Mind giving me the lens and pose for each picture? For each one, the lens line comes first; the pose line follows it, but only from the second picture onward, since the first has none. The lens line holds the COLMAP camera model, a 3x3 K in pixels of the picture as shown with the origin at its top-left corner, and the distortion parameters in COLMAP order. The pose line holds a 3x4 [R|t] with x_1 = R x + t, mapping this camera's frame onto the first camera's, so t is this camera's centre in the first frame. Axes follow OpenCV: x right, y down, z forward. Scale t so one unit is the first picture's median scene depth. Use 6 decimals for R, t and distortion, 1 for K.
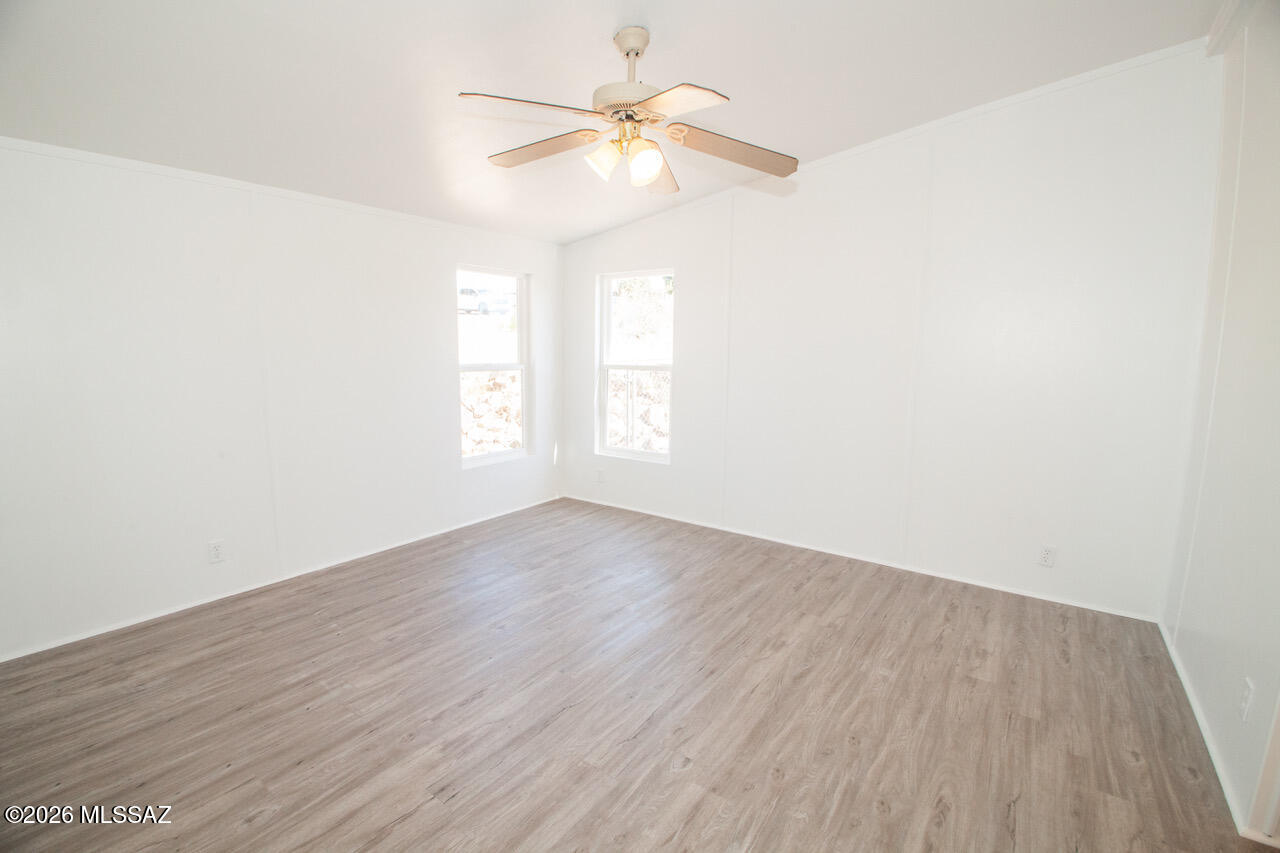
lens RADIAL K [[563.6, 0, 628.7], [0, 563.6, 422.3], [0, 0, 1]] dist [-0.029988, -0.006727]
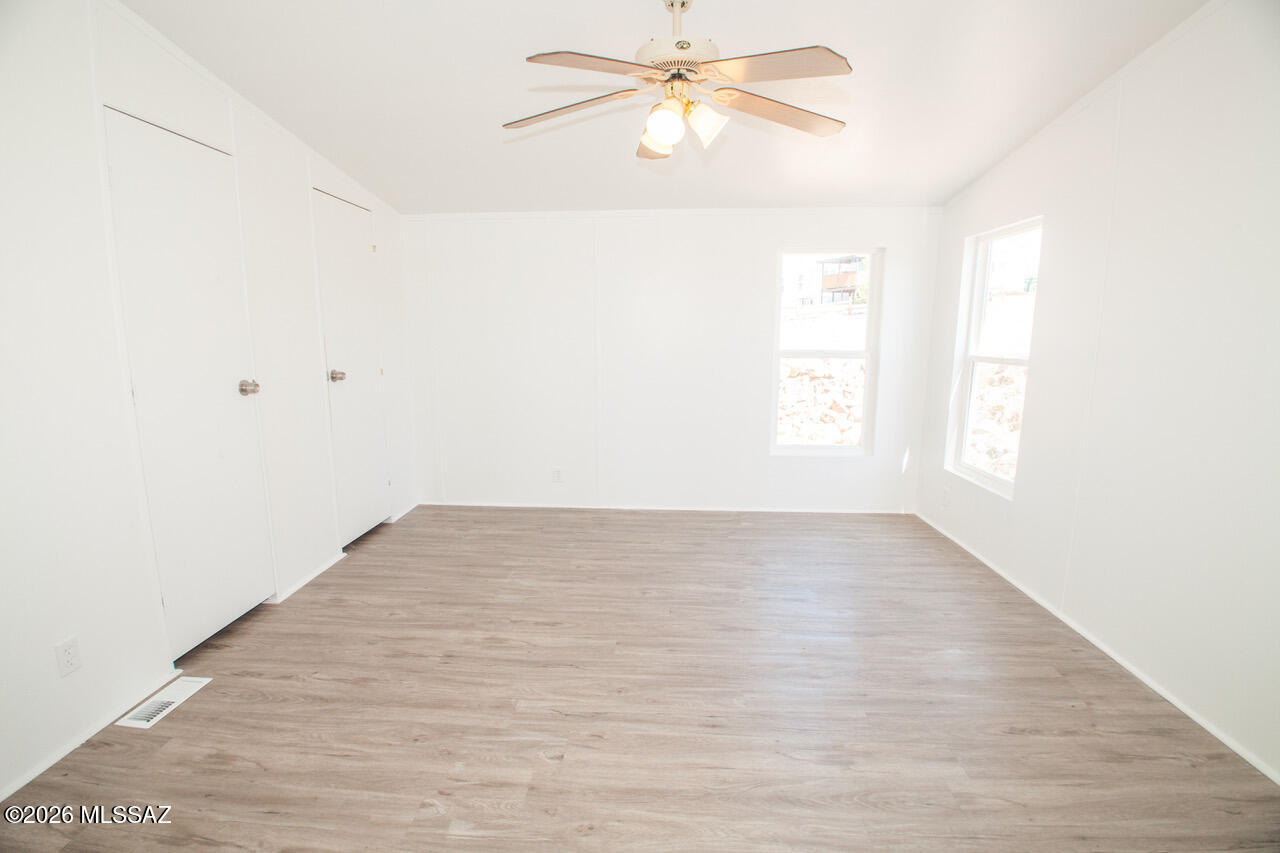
lens RADIAL K [[563.6, 0, 628.7], [0, 563.6, 422.3], [0, 0, 1]] dist [-0.029988, -0.006727]
pose [[0.536941, 0.123834, -0.834481, 0.612521], [-0.104039, 0.991337, 0.080167, -0.043481], [0.837180, 0.043773, 0.545174, 0.366036]]
